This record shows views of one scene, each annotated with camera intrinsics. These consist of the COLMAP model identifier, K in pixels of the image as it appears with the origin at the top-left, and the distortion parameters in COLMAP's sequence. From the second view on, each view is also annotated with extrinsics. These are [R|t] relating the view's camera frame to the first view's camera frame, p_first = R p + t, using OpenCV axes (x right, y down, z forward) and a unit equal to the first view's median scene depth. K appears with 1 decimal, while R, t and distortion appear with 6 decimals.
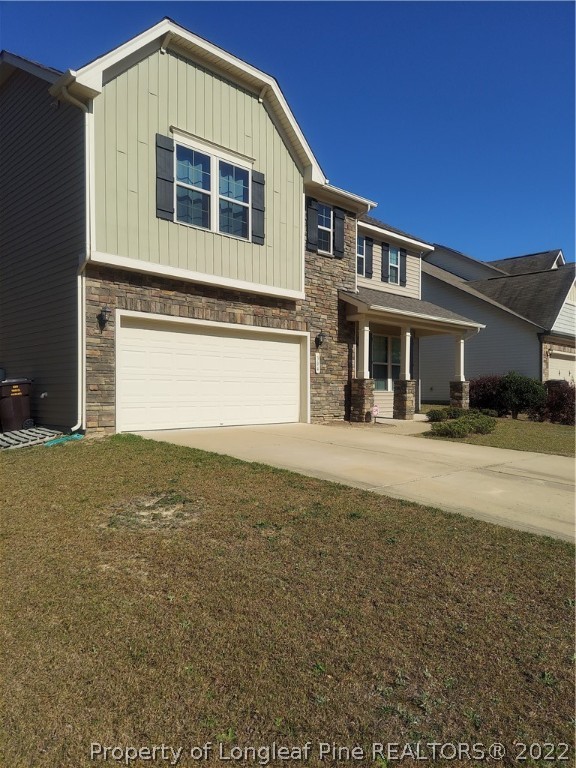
lens RADIAL K [[549.0, 0, 288.0], [0, 549.0, 384.0], [0, 0, 1]] dist [0.069627, -0.086687]
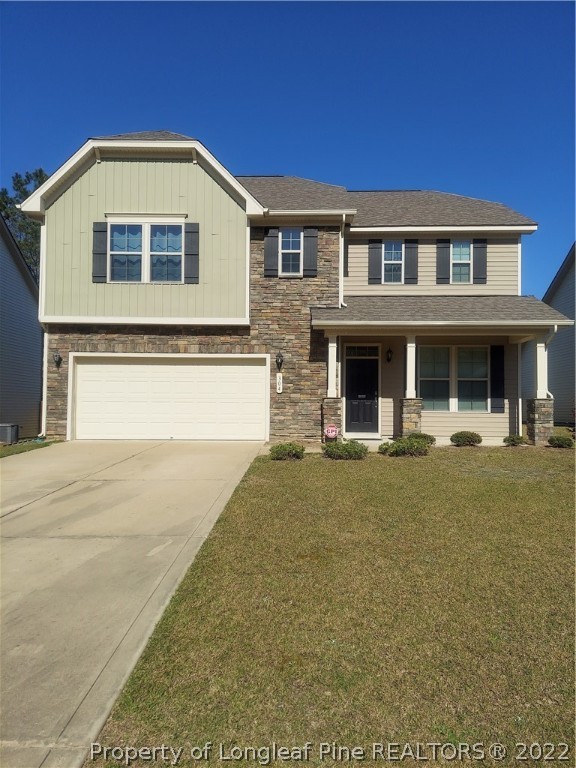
lens RADIAL K [[582.5, 0, 288.0], [0, 582.5, 384.0], [0, 0, 1]] dist [0.073817, -0.105138]
pose [[0.702238, -0.034682, -0.711097, 0.946337], [0.006346, 0.999078, -0.042461, 0.011120], [0.711914, 0.025305, 0.701810, 0.280590]]
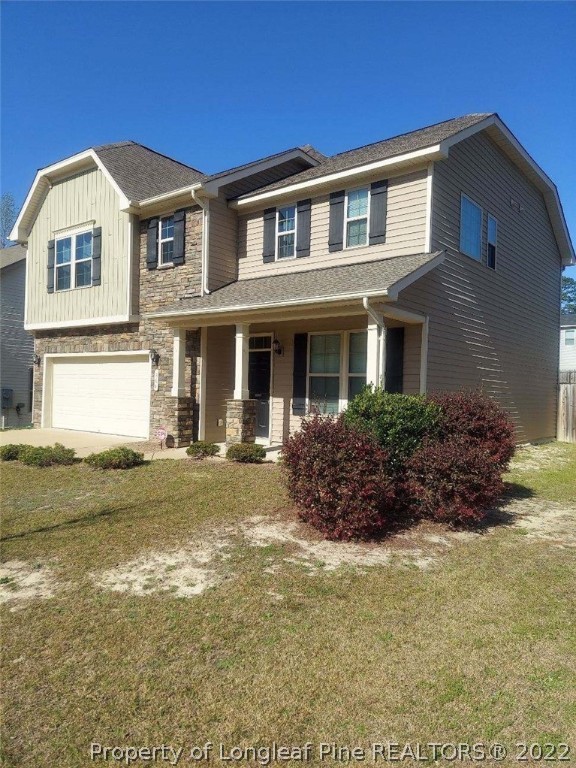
lens RADIAL K [[549.0, 0, 288.0], [0, 549.0, 384.0], [0, 0, 1]] dist [0.069627, -0.086687]
pose [[0.120577, -0.010023, -0.992653, 1.201051], [-0.010184, 0.999884, -0.011333, -0.025490], [0.992652, 0.011476, 0.120461, 1.260261]]
